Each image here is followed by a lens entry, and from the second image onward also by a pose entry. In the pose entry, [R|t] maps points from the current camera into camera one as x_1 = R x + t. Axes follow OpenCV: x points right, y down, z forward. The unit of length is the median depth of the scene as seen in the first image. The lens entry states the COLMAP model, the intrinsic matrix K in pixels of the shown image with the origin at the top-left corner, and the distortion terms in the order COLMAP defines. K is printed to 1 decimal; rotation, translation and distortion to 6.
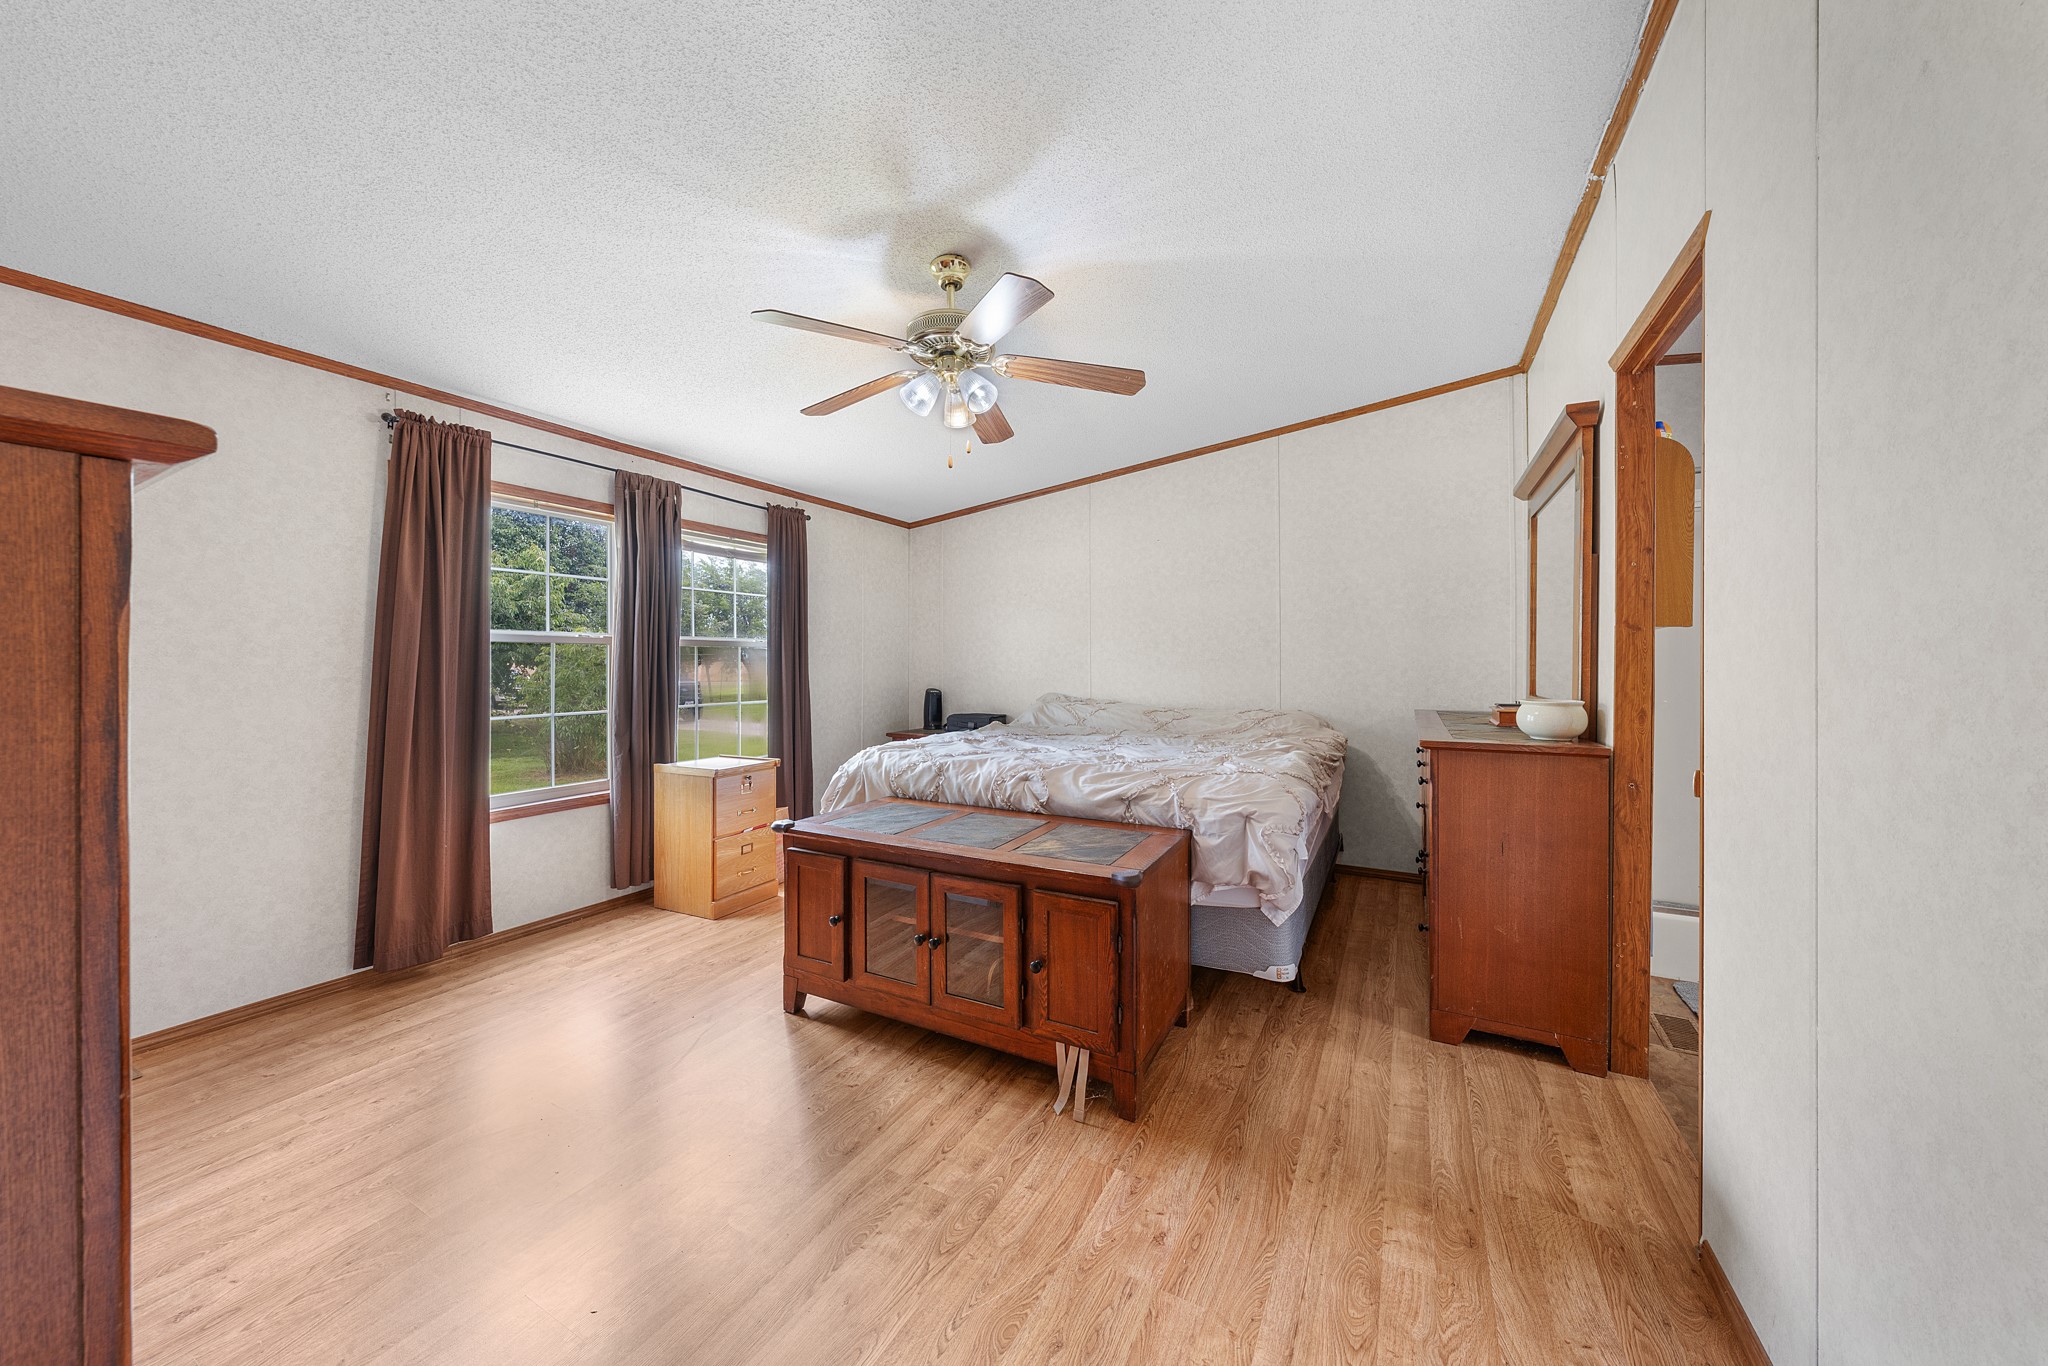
lens RADIAL K [[717.6, 0, 1035.2], [0, 717.6, 667.5], [0, 0, 1]] dist [-0.001091, 0.000994]
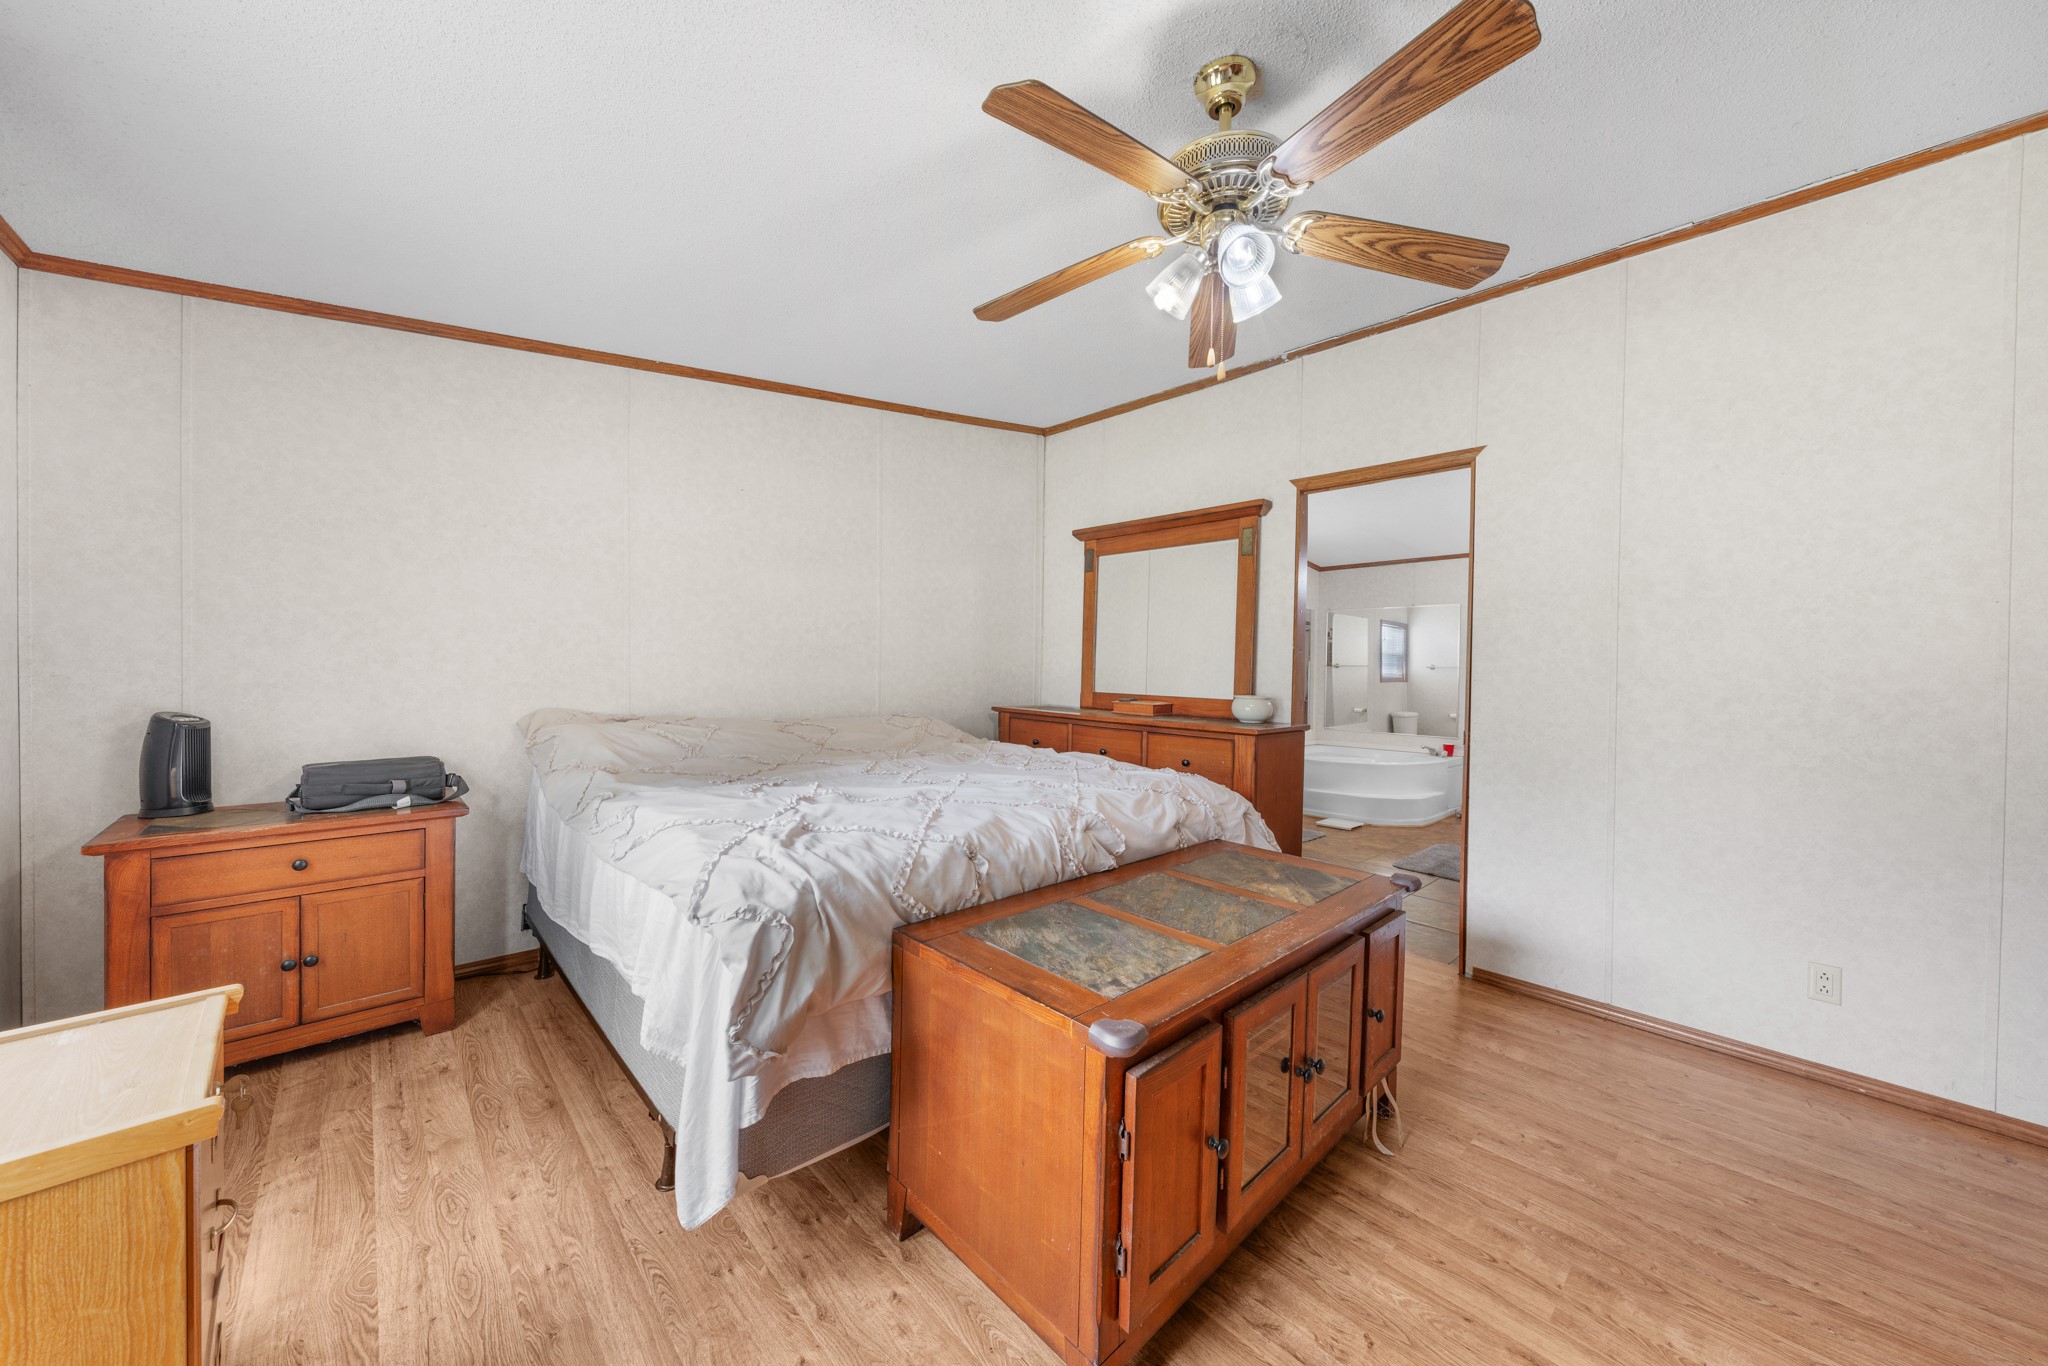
lens RADIAL K [[717.6, 0, 1026.3], [0, 717.6, 681.4], [0, 0, 1]] dist [-0.001091, 0.000994]
pose [[0.319512, -0.013757, 0.947482, -0.871097], [-0.017502, 0.999638, 0.020417, -0.009397], [-0.947420, -0.023106, 0.319156, 1.011614]]
